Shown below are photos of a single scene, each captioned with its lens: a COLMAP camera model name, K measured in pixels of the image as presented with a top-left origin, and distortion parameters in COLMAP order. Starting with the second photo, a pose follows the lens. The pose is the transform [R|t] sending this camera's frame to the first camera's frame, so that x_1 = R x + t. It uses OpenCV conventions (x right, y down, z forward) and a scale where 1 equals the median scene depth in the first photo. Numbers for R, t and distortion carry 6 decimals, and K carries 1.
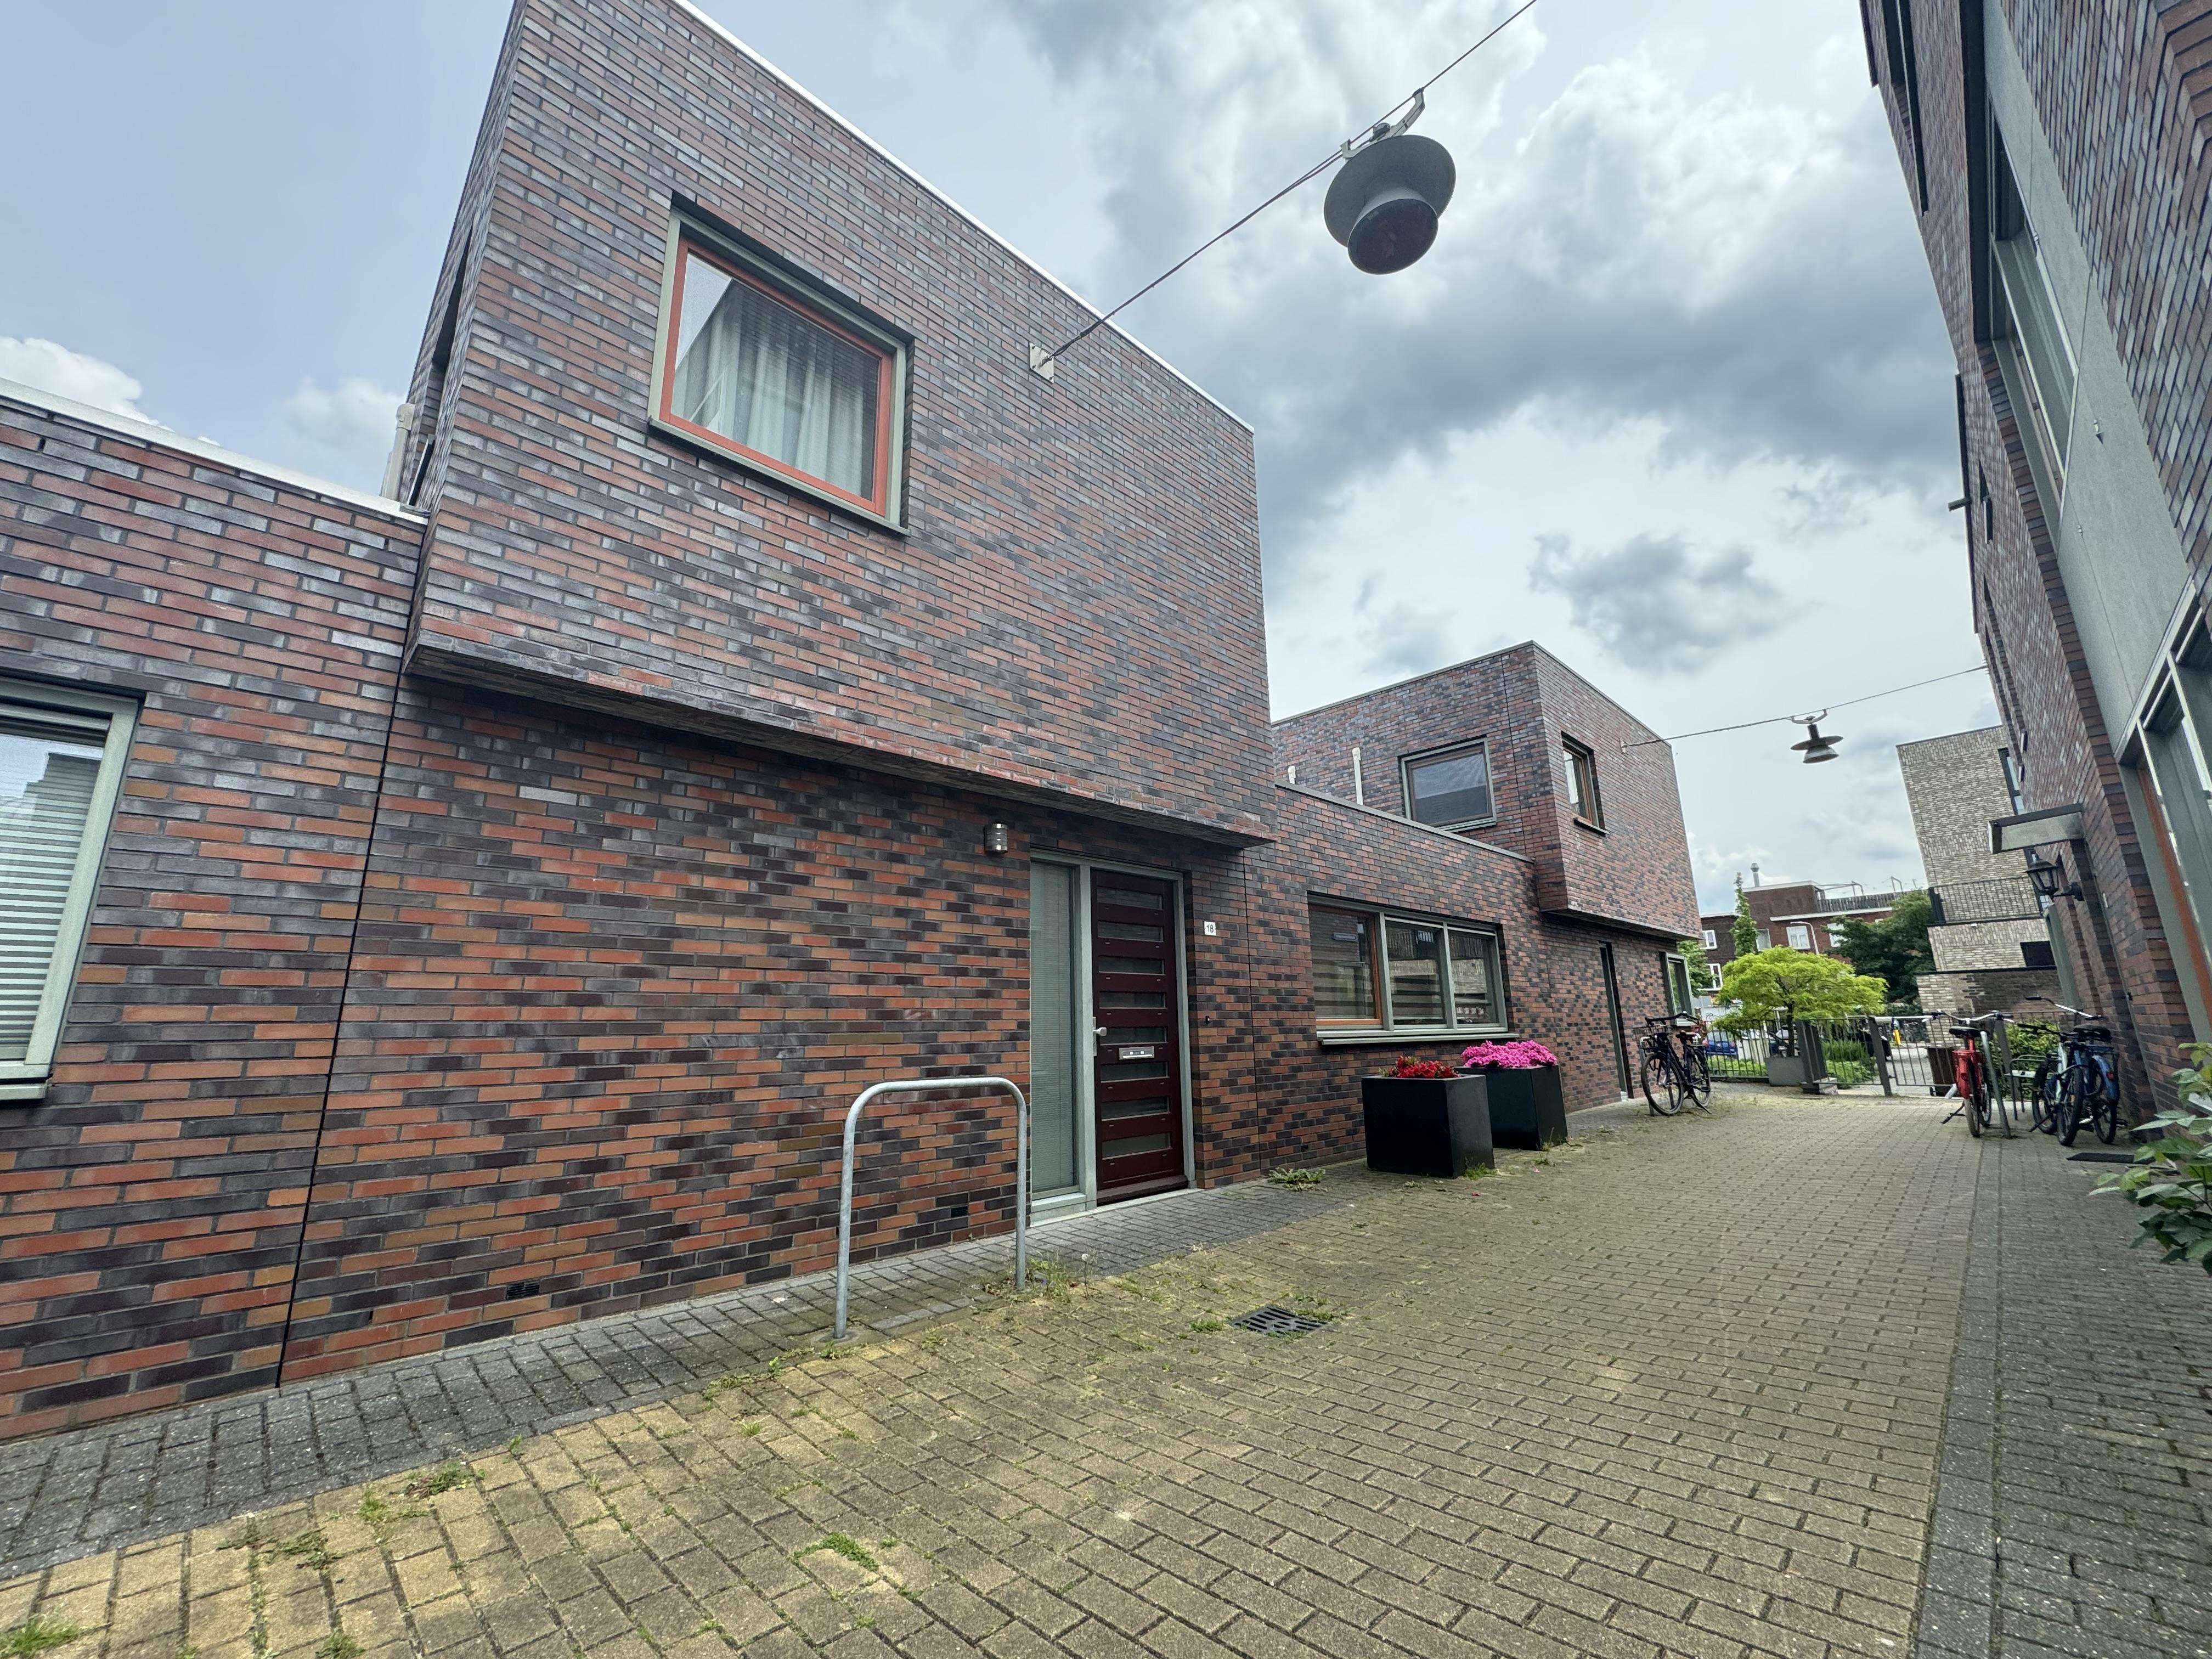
lens RADIAL K [[879.2, 0, 1109.7], [0, 879.2, 833.5], [0, 0, 1]] dist [-0.002850, 0.000762]
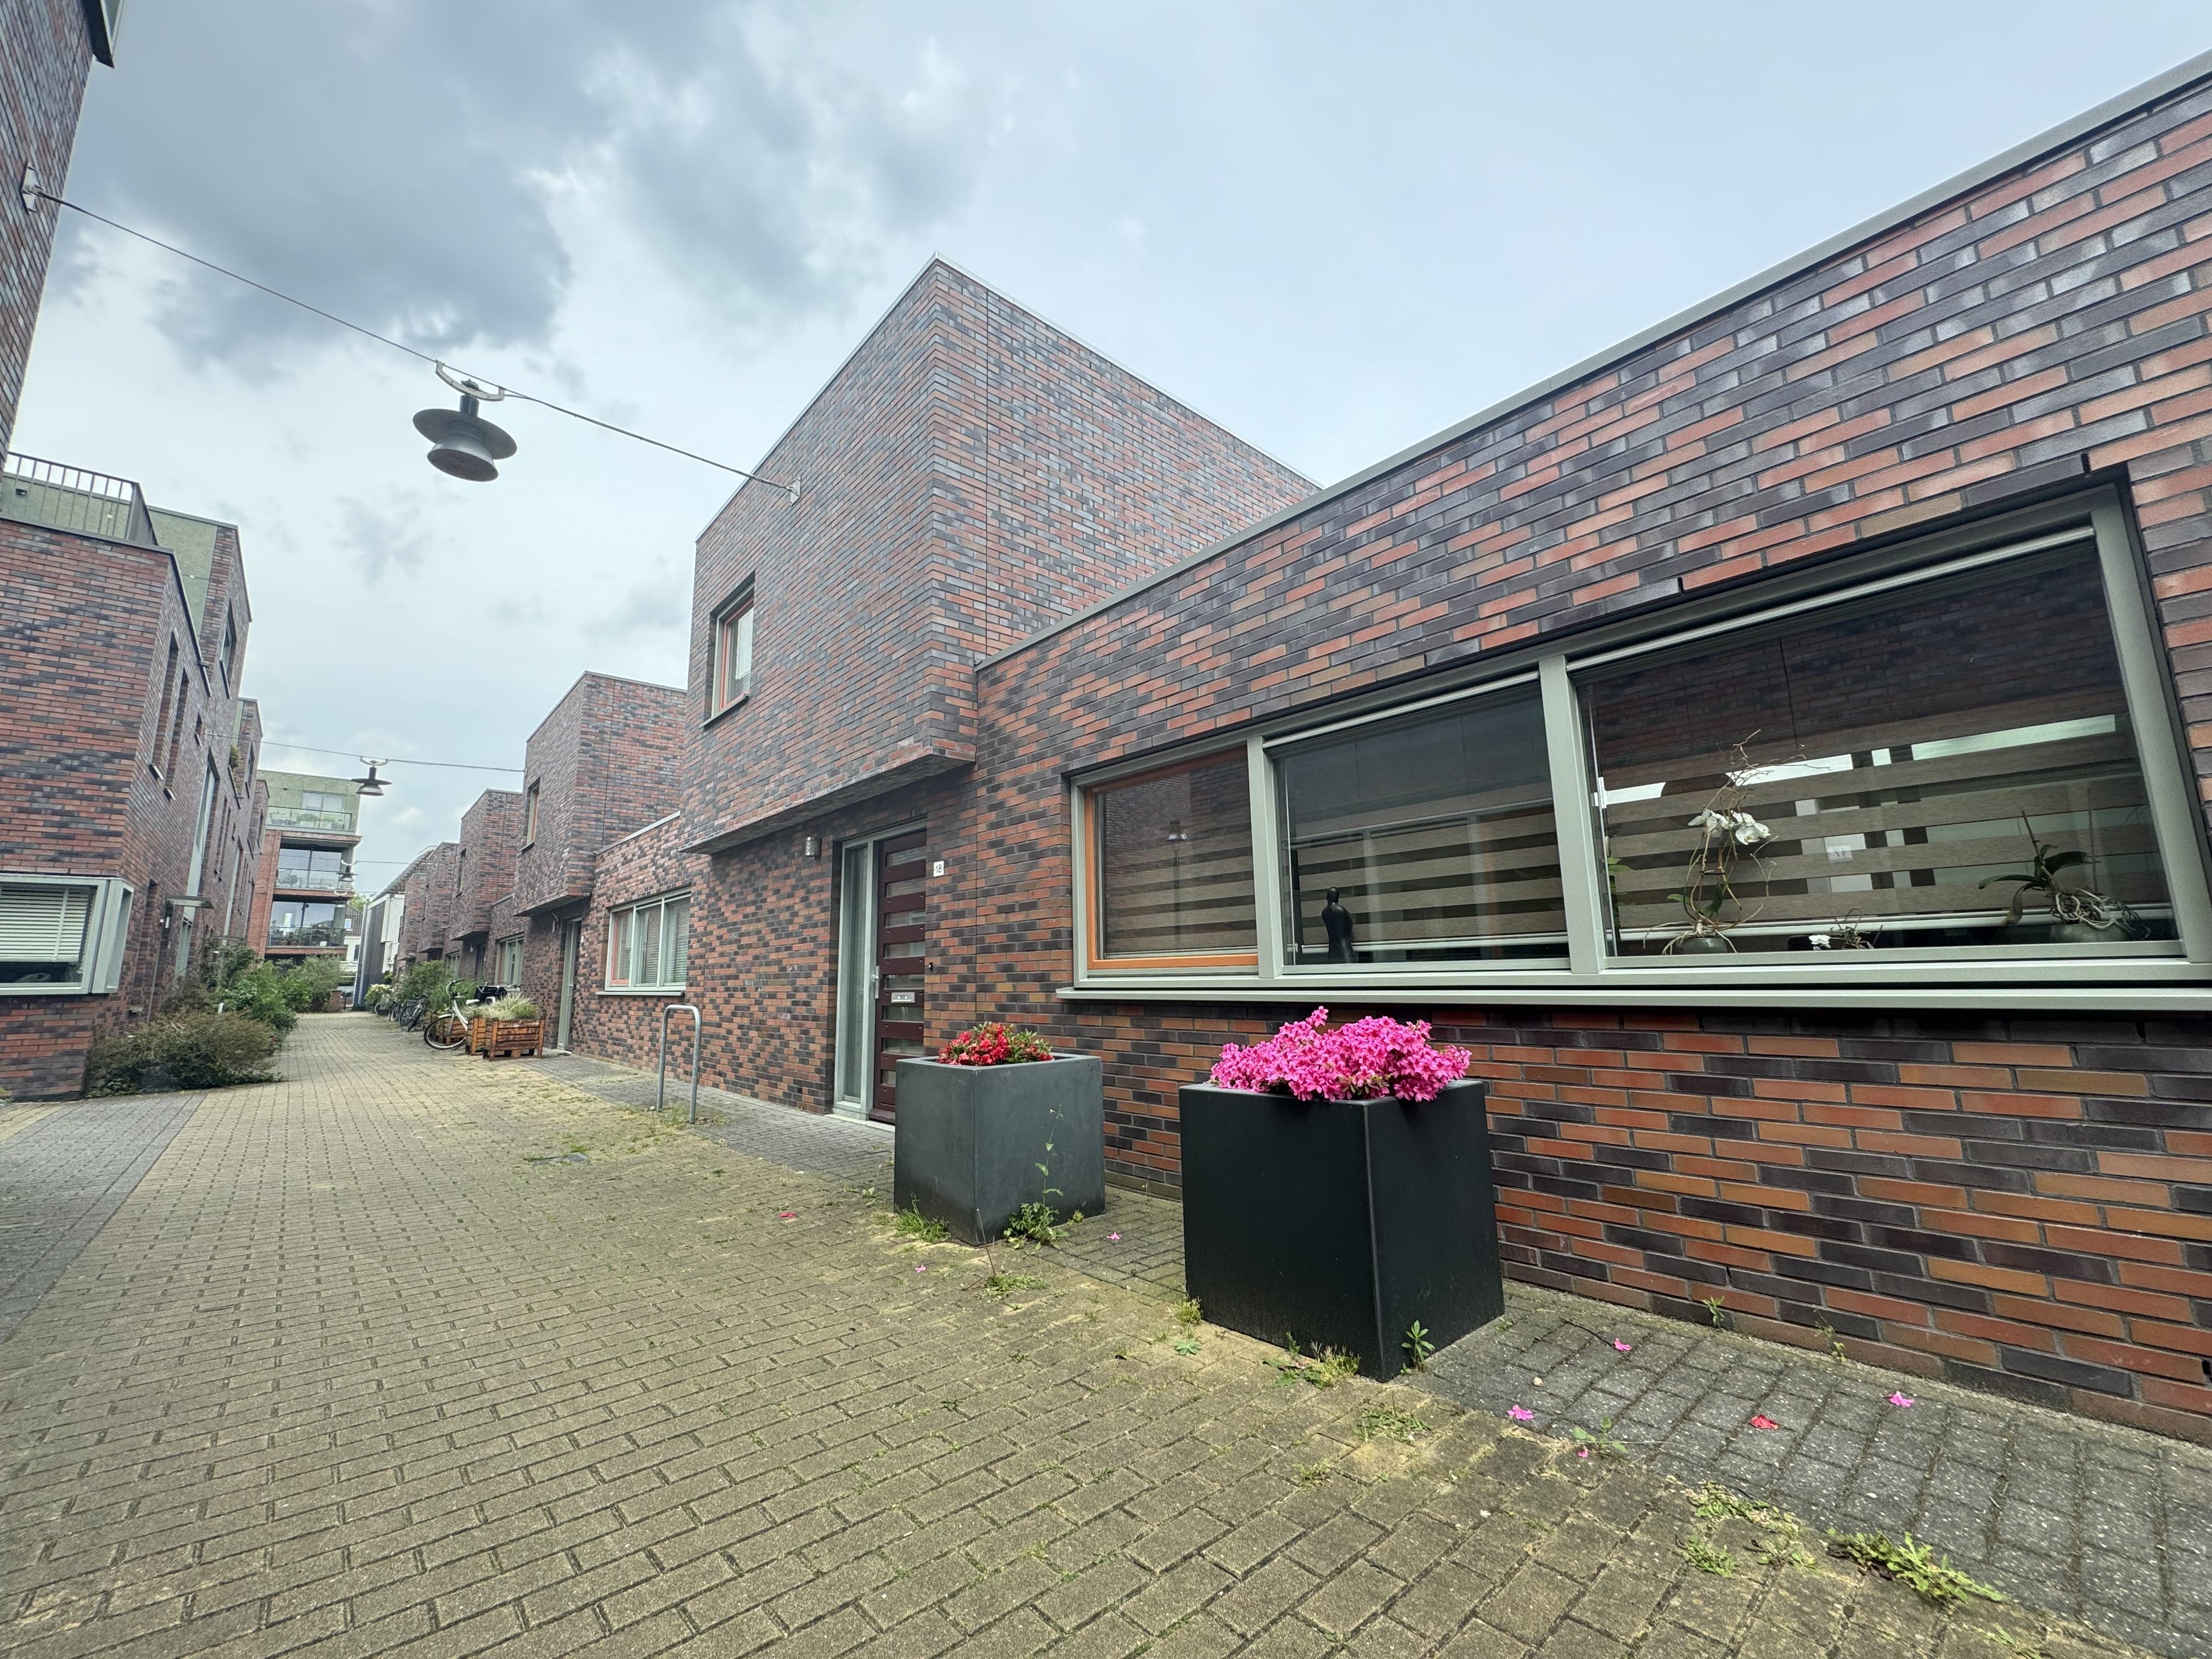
lens RADIAL K [[879.2, 0, 1106.8], [0, 879.2, 832.5], [0, 0, 1]] dist [-0.002850, 0.000762]
pose [[-0.052174, -0.143504, -0.988273, 0.986142], [0.239702, 0.958891, -0.151892, 0.244600], [0.969444, -0.244816, -0.015631, 1.148363]]
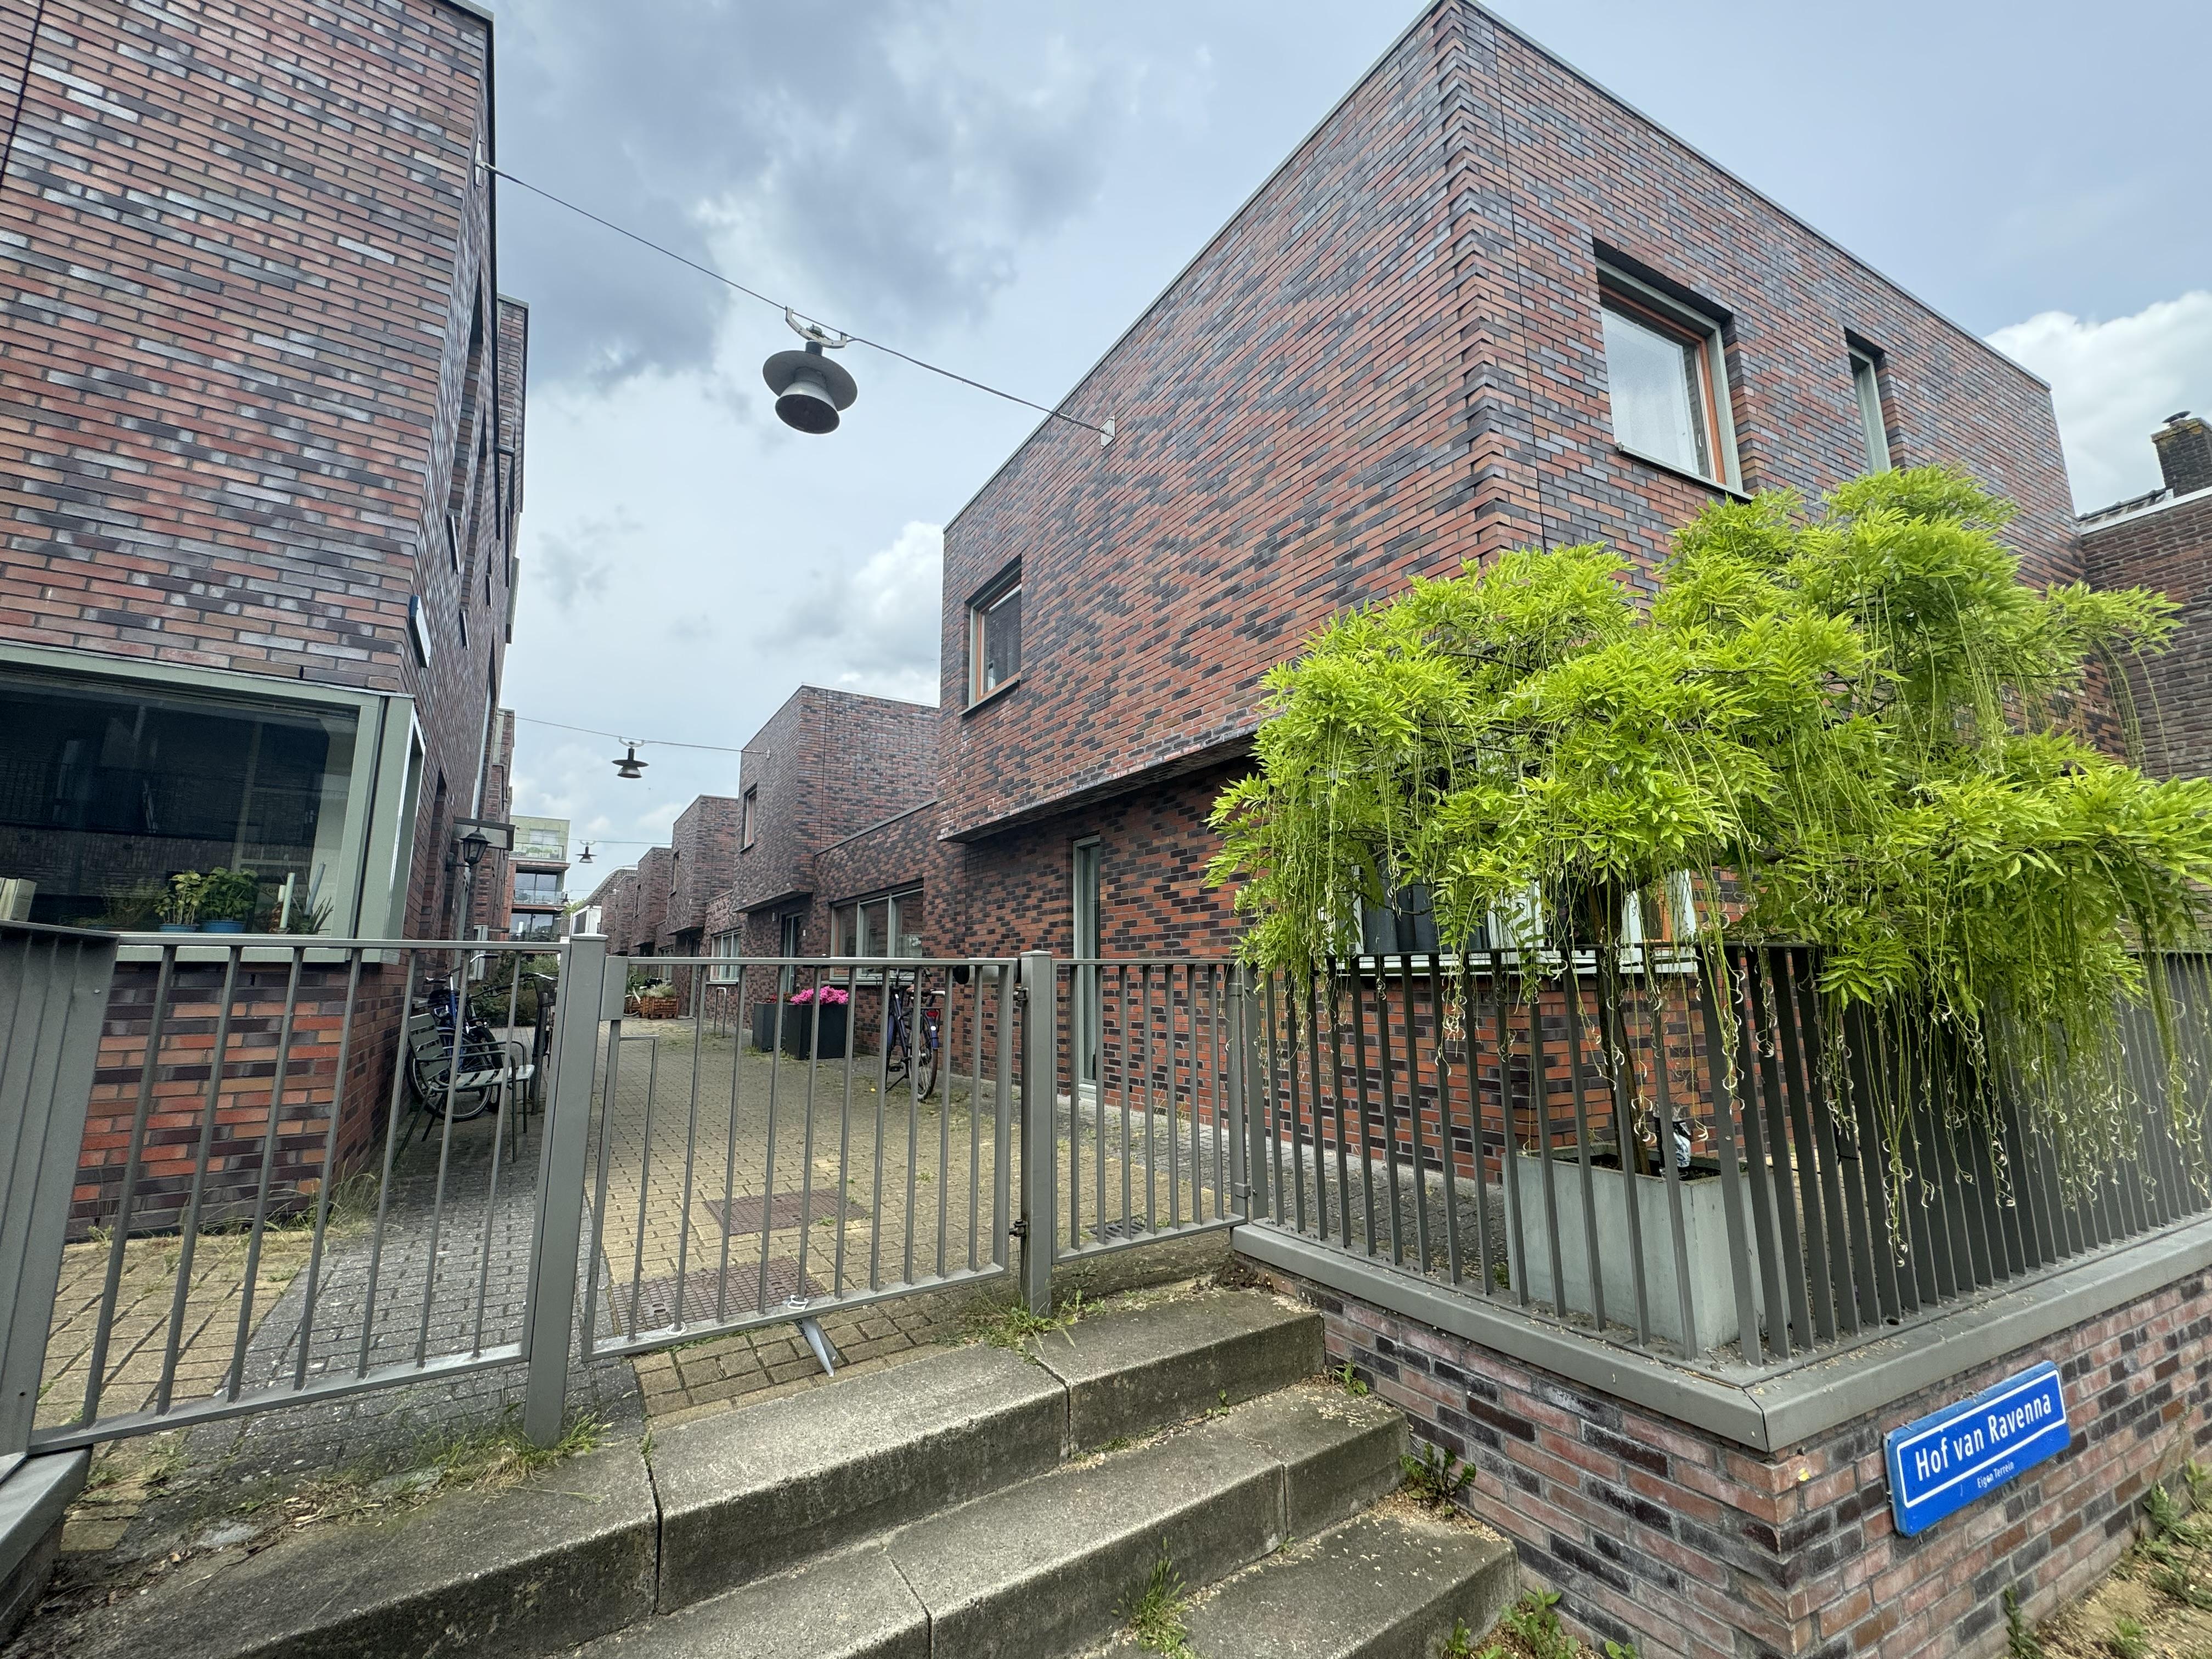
lens RADIAL K [[889.4, 0, 1105.5], [0, 889.4, 824.9], [0, 0, 1]] dist [0.002700, 0.000065]
pose [[-0.206366, -0.144088, -0.967808, 2.141419], [0.228798, 0.954572, -0.190904, 0.440081], [0.951349, -0.260829, -0.164024, 2.104315]]
